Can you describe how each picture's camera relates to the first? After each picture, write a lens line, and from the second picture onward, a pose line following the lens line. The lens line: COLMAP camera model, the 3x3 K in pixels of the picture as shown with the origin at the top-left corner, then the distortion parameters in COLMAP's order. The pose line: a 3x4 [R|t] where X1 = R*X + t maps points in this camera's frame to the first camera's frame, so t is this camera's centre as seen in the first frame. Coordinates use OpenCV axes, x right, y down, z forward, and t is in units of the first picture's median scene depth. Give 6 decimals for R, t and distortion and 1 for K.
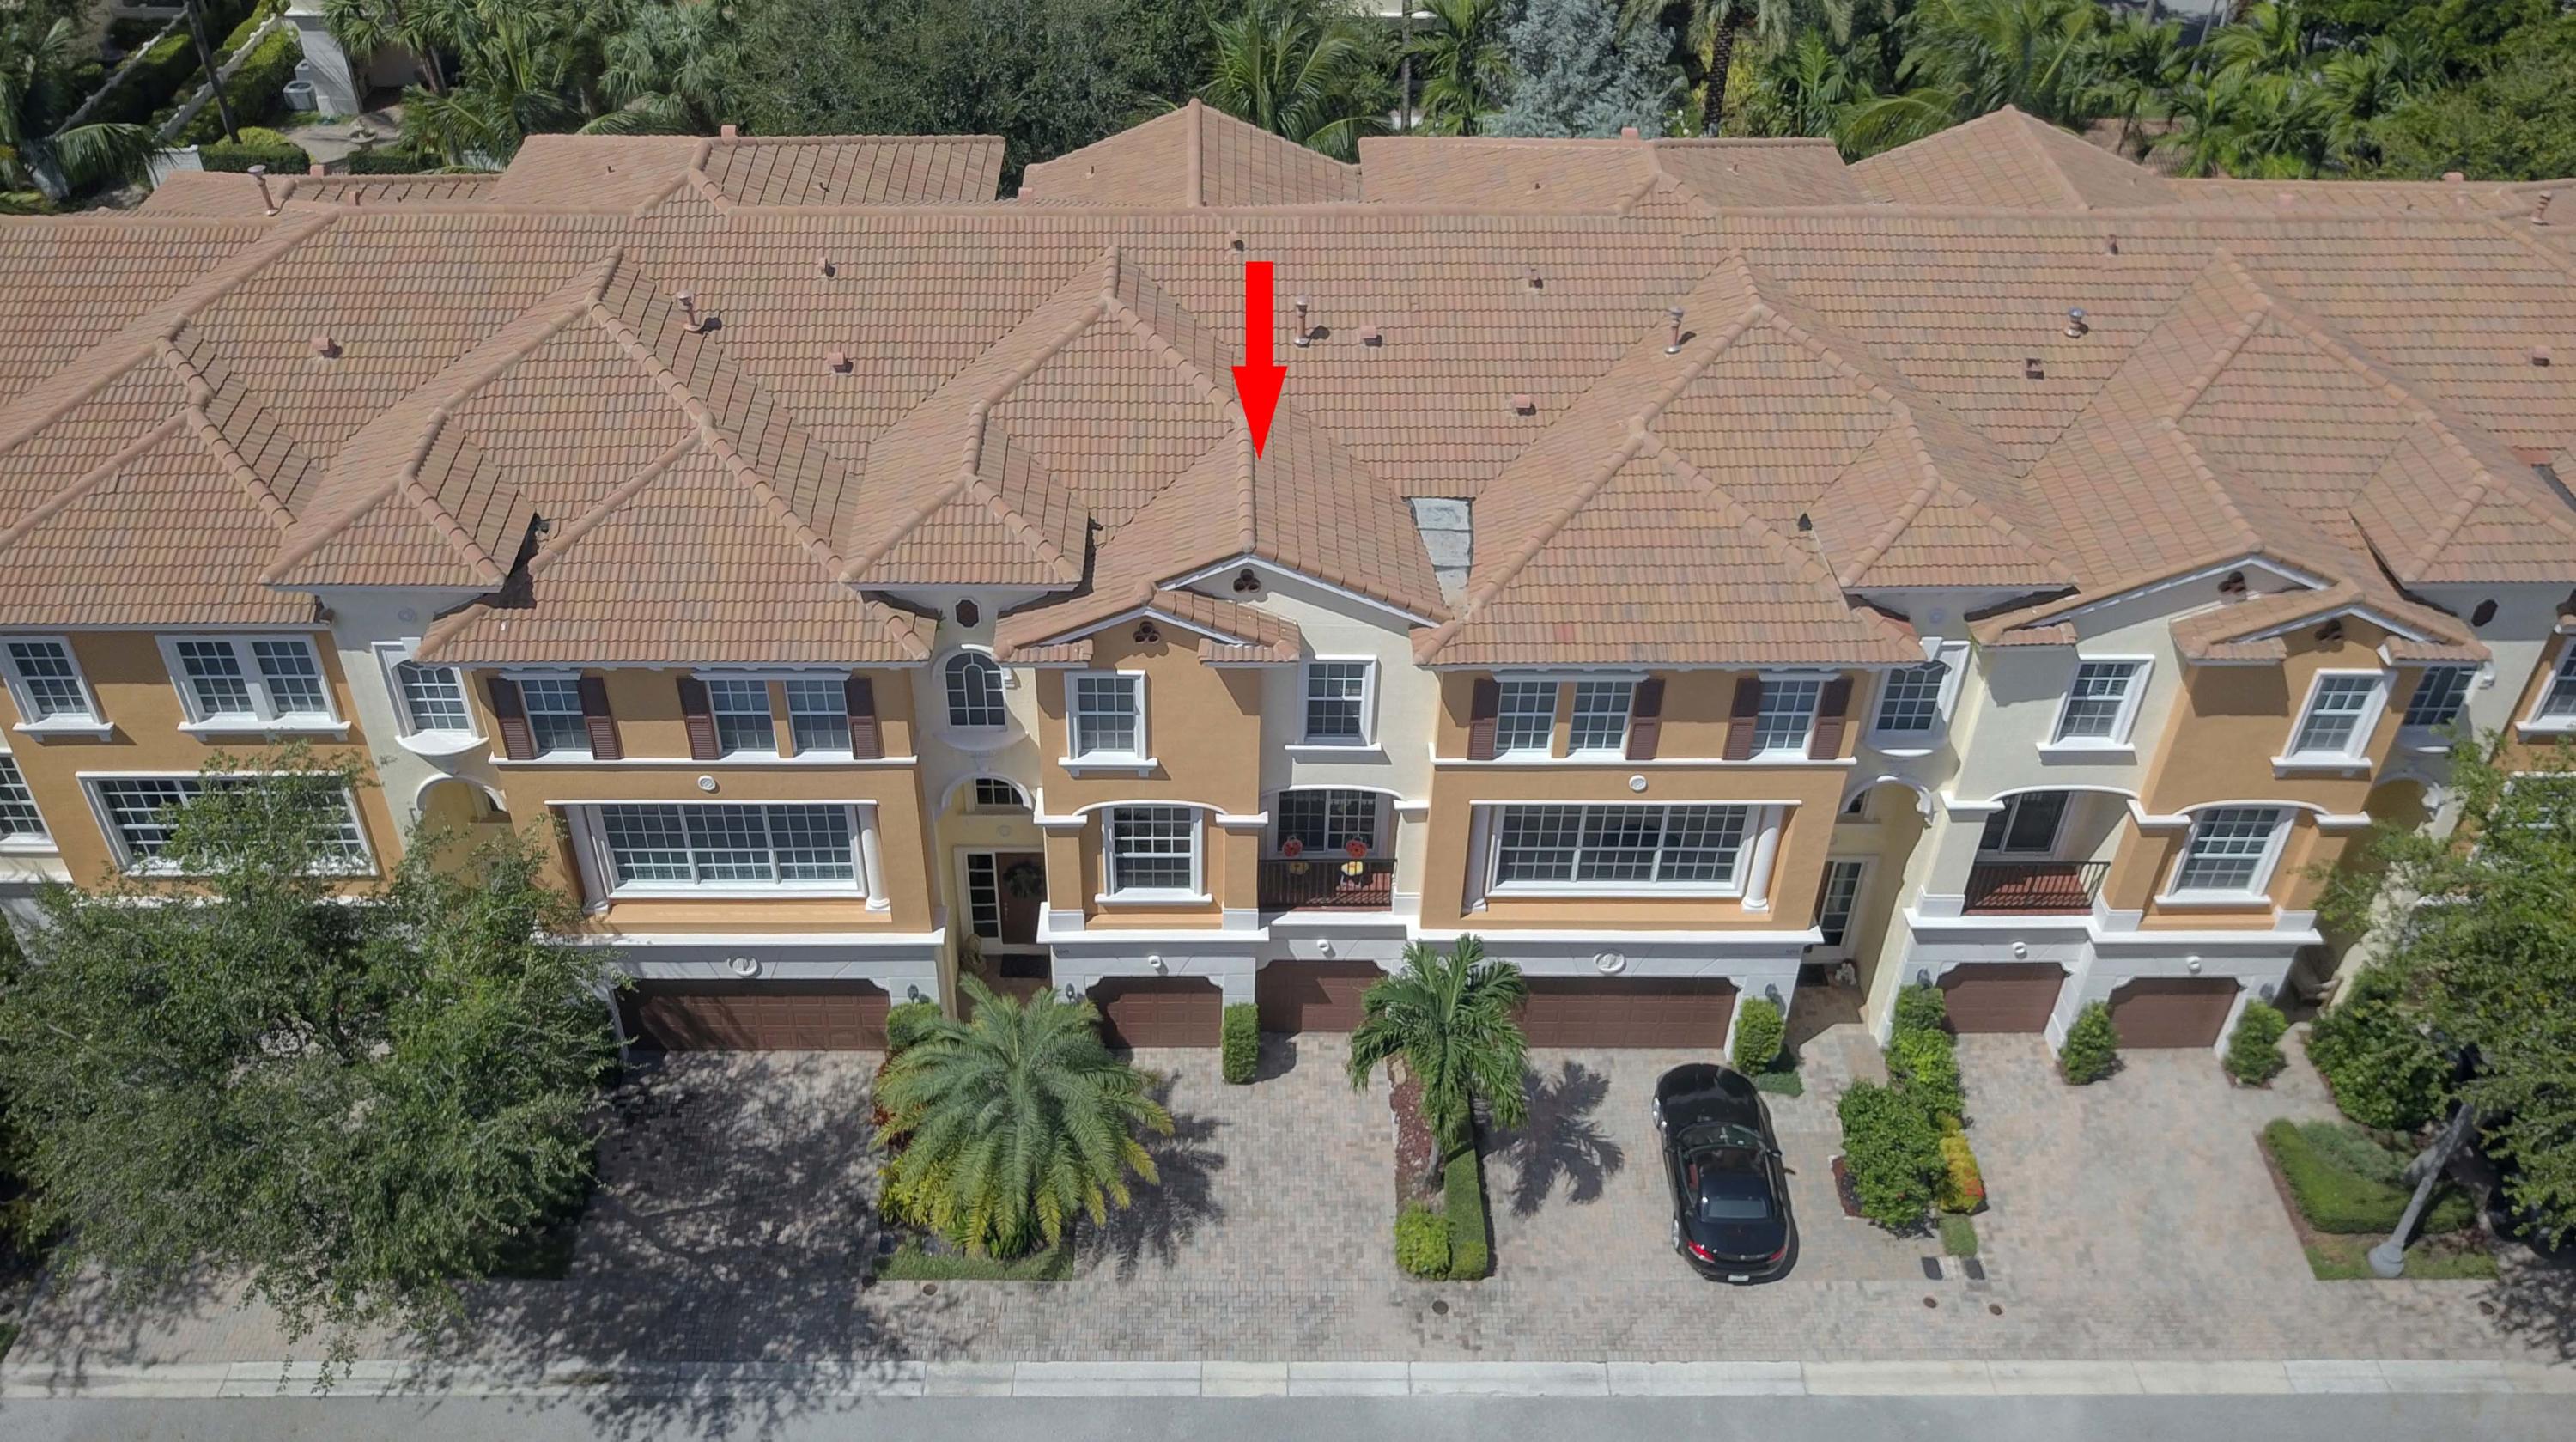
lens RADIAL K [[2068.5, 0, 1221.8], [0, 2068.5, 734.7], [0, 0, 1]] dist [-0.007117, 0.000676]
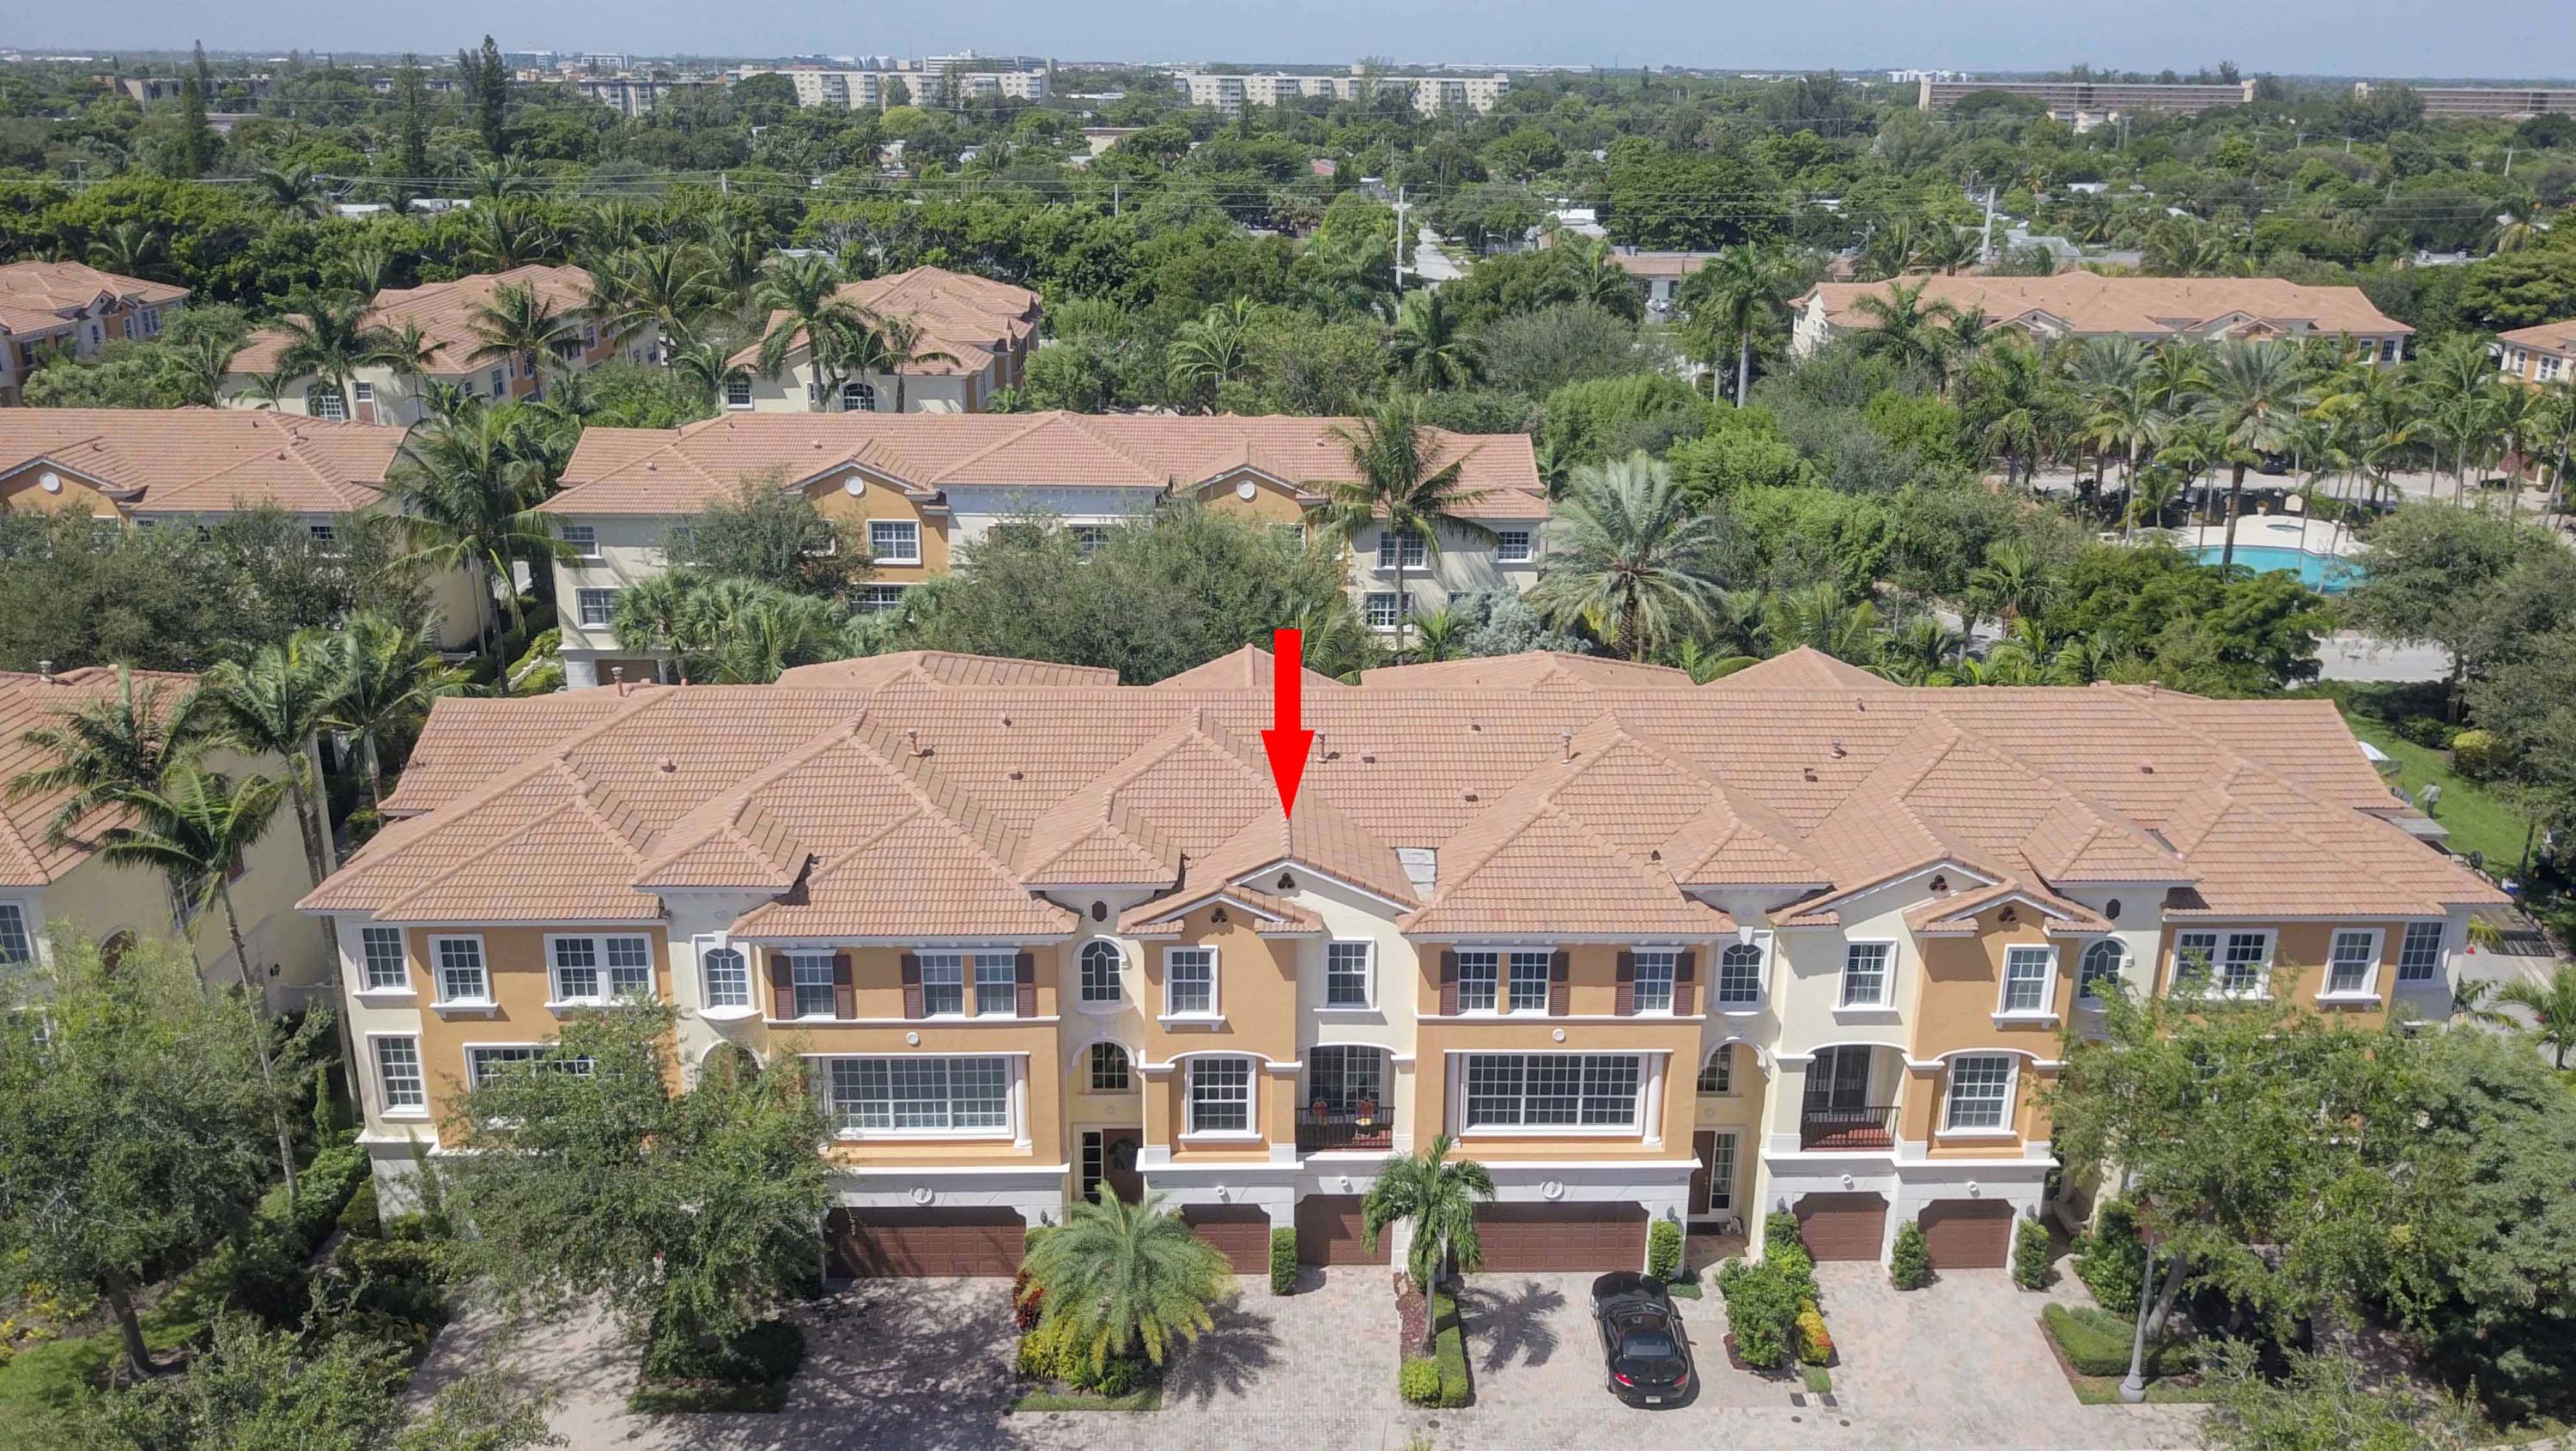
lens RADIAL K [[1989.7, 0, 1288.0], [0, 1989.7, 725.5], [0, 0, 1]] dist [0.009985, -0.051925]
pose [[0.999902, -0.001858, 0.013905, -0.006088], [0.006685, 0.934552, -0.355764, 0.307571], [-0.012334, 0.355822, 0.934472, -0.366811]]
